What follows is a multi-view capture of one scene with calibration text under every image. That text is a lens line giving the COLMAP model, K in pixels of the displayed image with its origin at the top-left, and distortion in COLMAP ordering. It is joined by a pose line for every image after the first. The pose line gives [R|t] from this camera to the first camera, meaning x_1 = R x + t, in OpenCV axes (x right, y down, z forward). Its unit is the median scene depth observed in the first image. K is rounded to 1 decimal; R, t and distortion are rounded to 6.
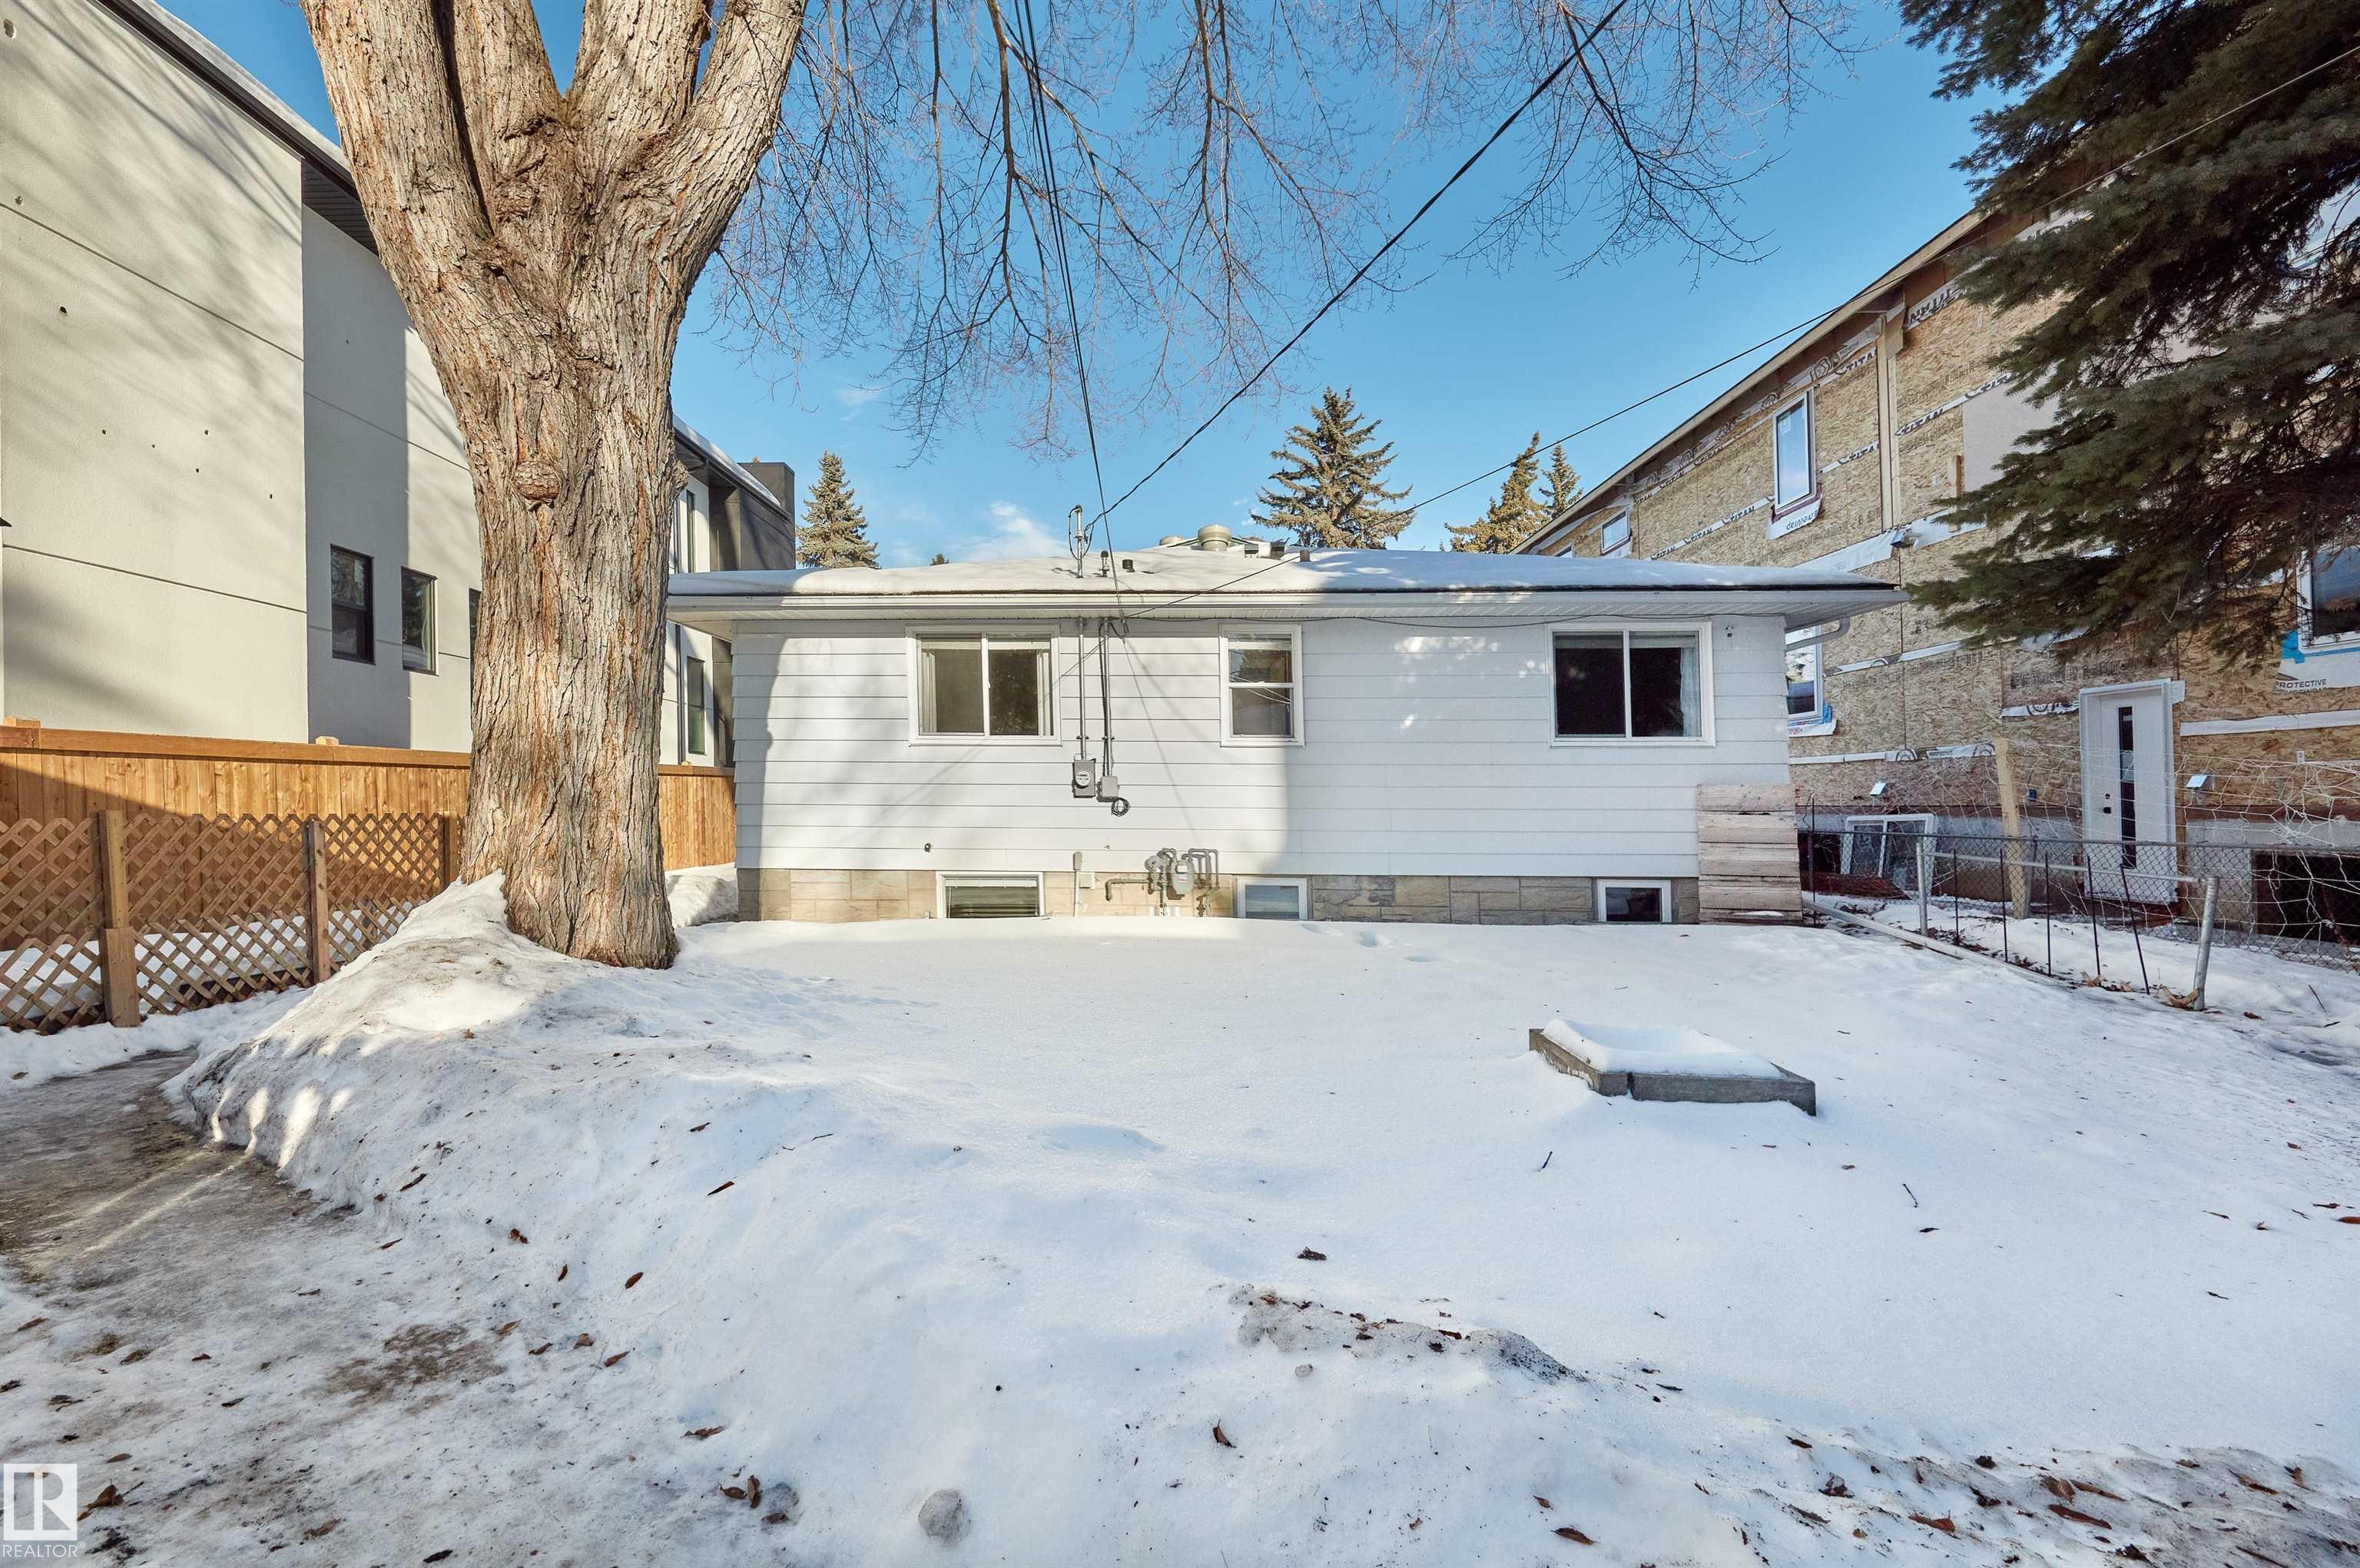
lens RADIAL K [[1040.4, 0, 1136.4], [0, 1040.4, 796.7], [0, 0, 1]] dist [-0.002700, -0.001181]
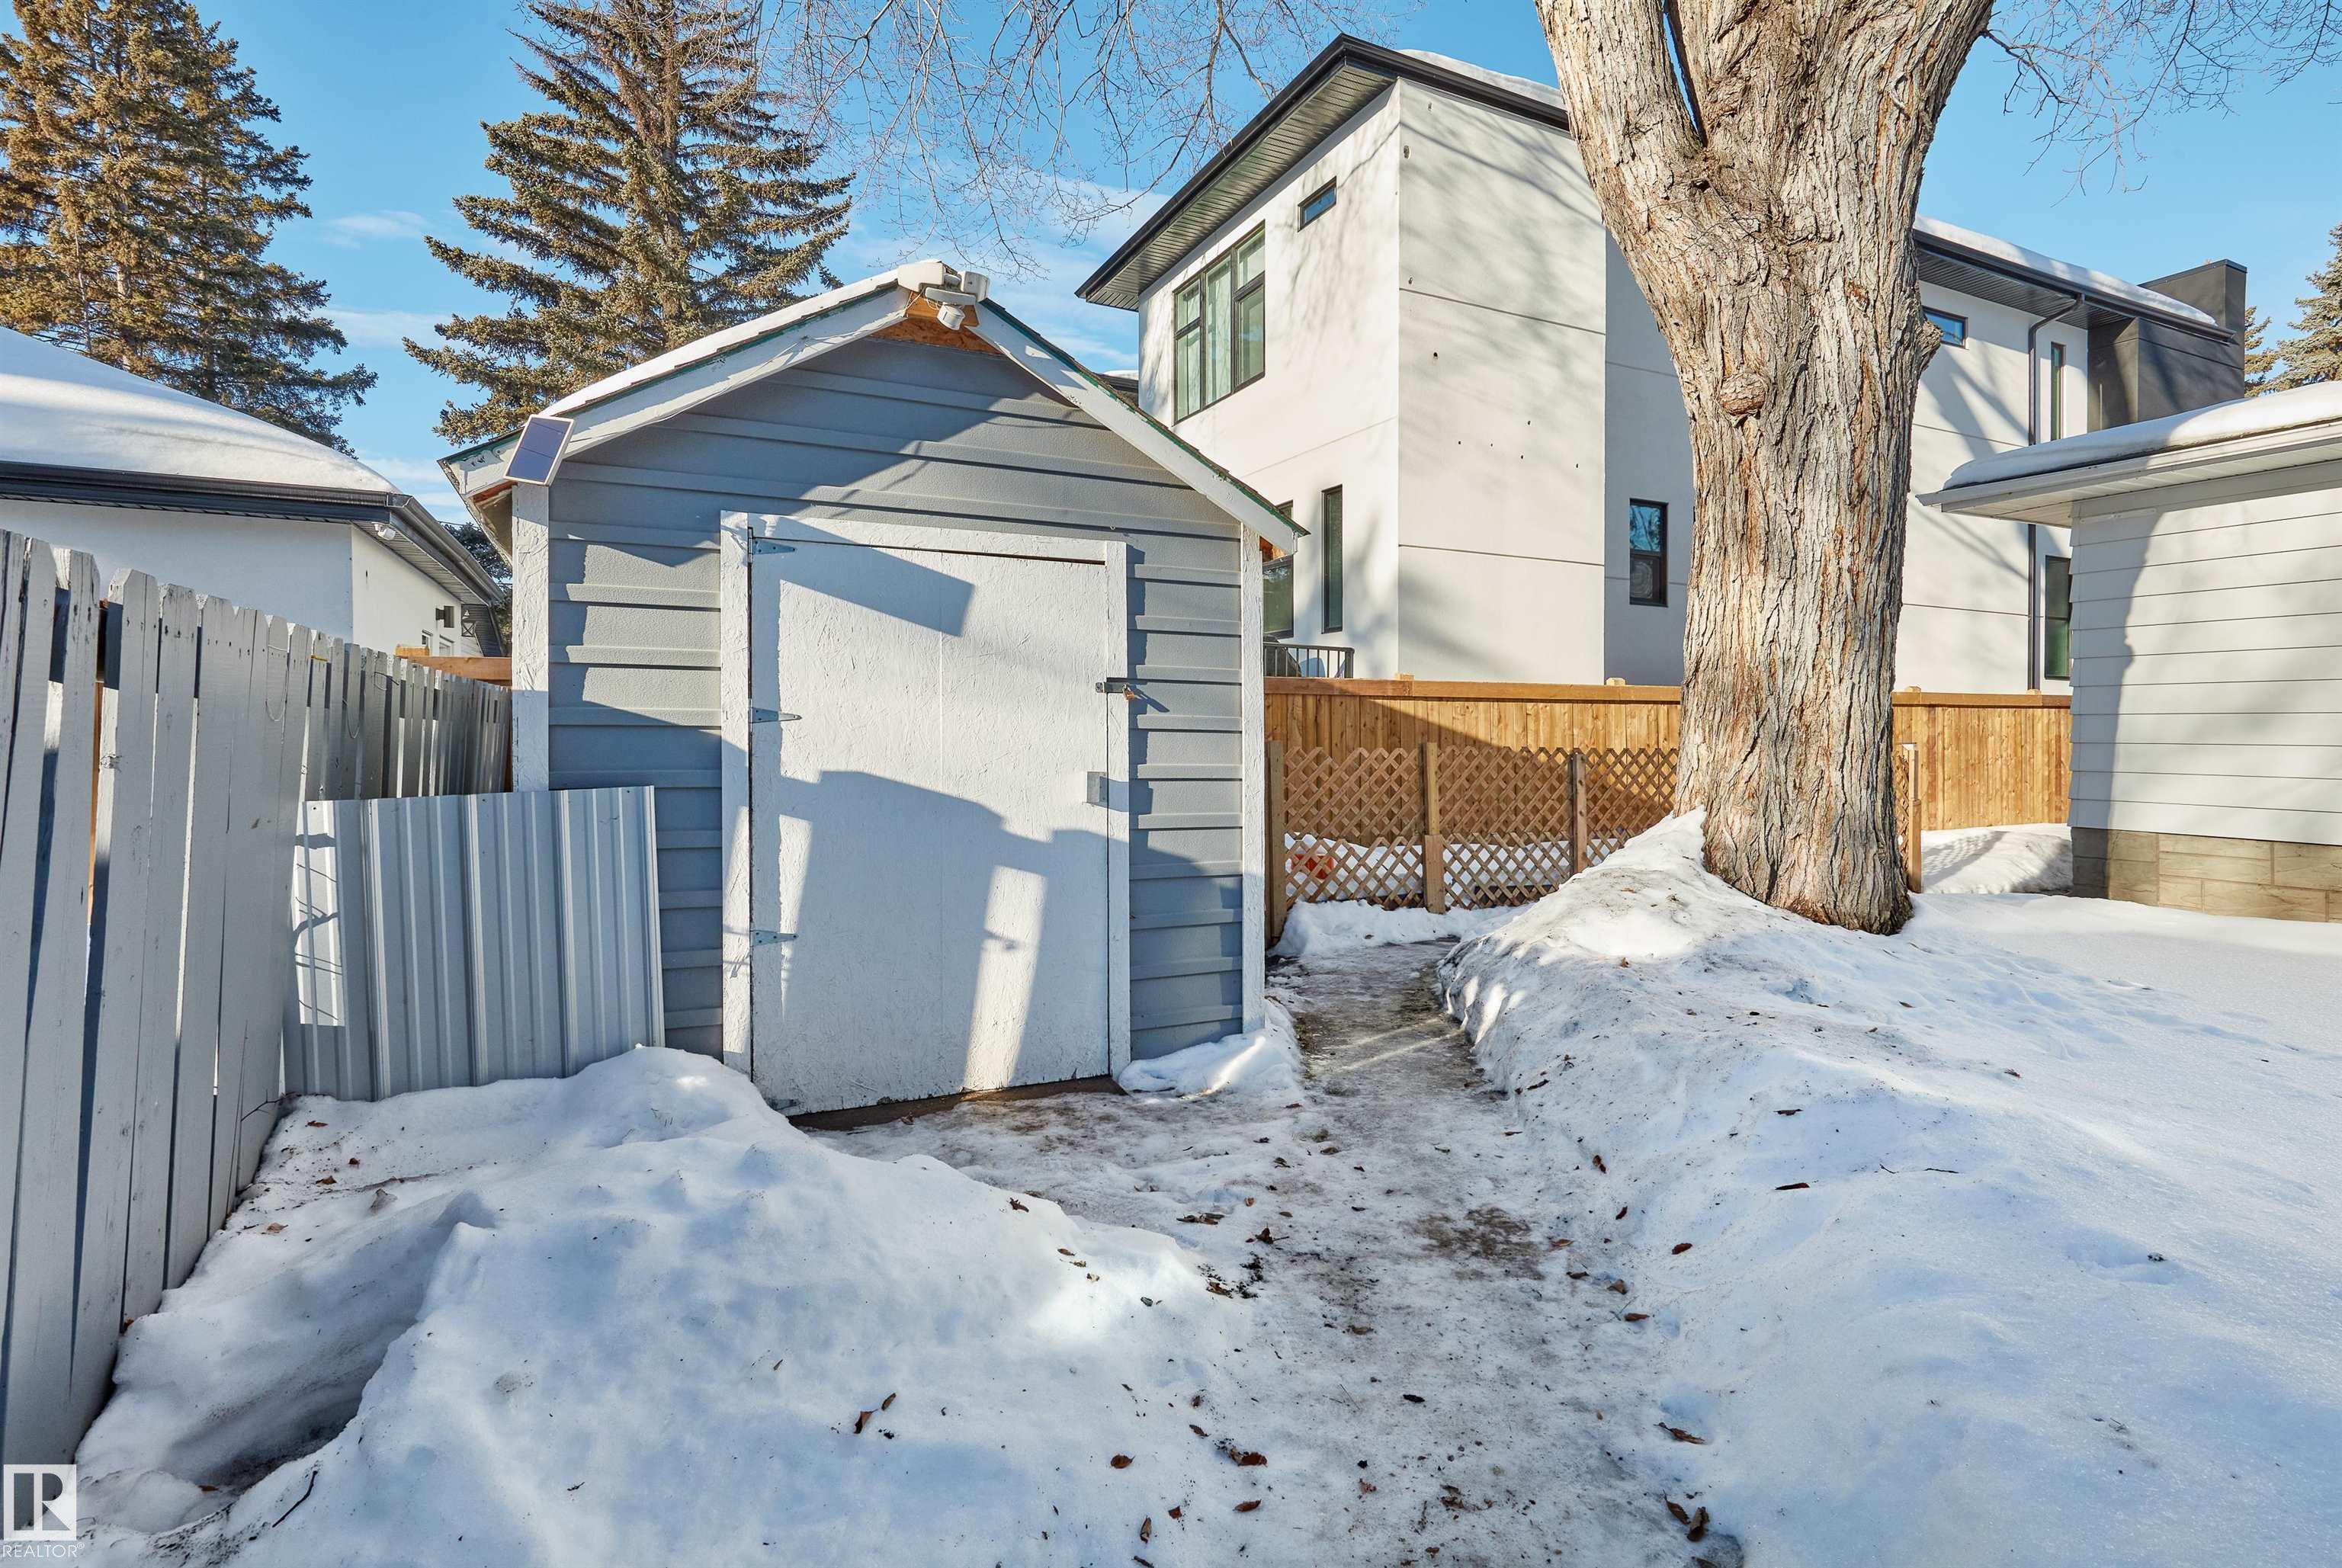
lens RADIAL K [[1134.0, 0, 1177.7], [0, 1134.0, 762.1], [0, 0, 1]] dist [0.002287, 0.000713]
pose [[0.474091, 0.021064, -0.880224, 0.089835], [-0.000307, 0.999718, 0.023759, 0.004031], [0.880476, -0.010994, 0.473963, 0.063938]]
